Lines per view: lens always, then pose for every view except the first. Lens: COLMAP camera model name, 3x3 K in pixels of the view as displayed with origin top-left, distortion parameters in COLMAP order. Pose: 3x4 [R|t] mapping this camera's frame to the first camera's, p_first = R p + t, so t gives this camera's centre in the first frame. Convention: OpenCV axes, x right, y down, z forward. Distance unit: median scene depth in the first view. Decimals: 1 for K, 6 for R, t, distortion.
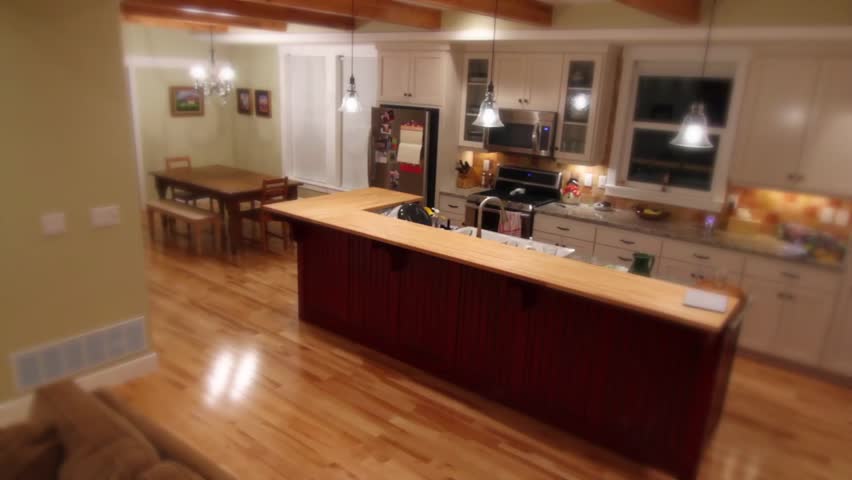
lens RADIAL K [[578.8, 0, 426.0], [0, 578.8, 240.0], [0, 0, 1]] dist [0.023694, -0.052797]
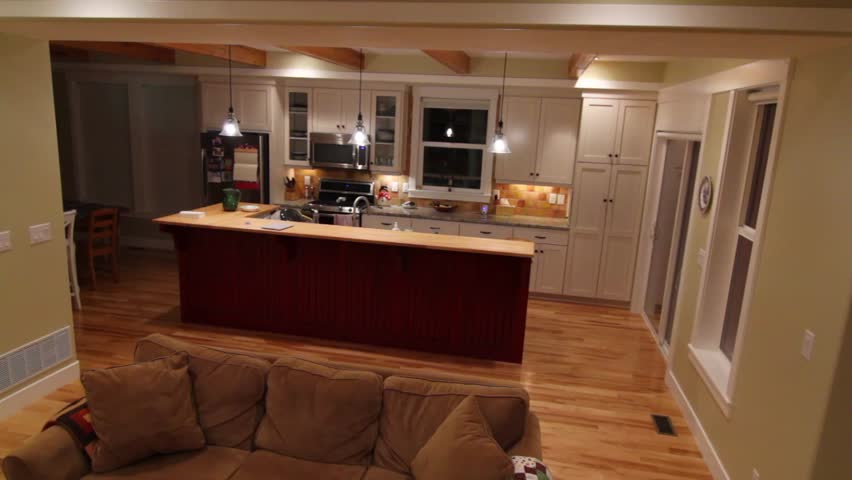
lens RADIAL K [[578.8, 0, 426.0], [0, 578.8, 240.0], [0, 0, 1]] dist [0.023694, -0.052797]
pose [[0.890274, -0.093018, 0.445825, -0.248885], [0.112367, 0.993520, -0.017095, 0.045414], [-0.441345, 0.065315, 0.894957, -0.184751]]
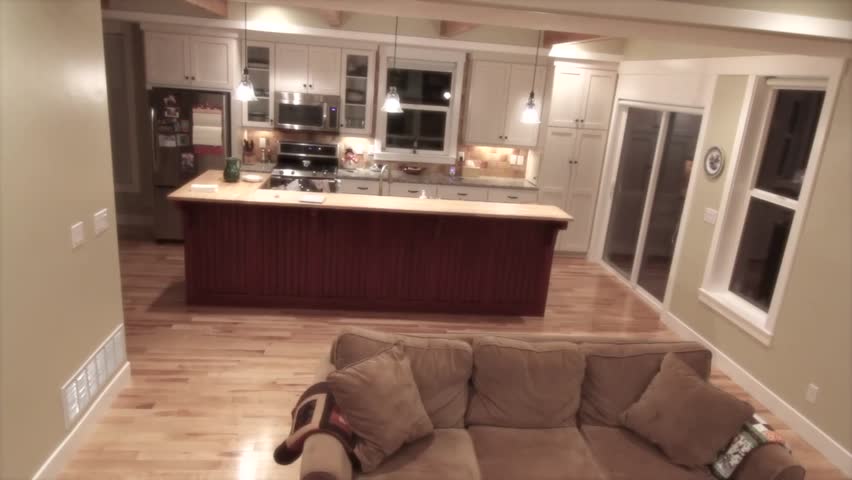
lens RADIAL K [[578.8, 0, 426.0], [0, 578.8, 240.0], [0, 0, 1]] dist [0.023694, -0.052797]
pose [[0.714534, -0.176806, 0.676891, -0.515303], [0.141128, 0.984075, 0.108067, -0.024241], [-0.685218, 0.018311, 0.728108, -0.021303]]
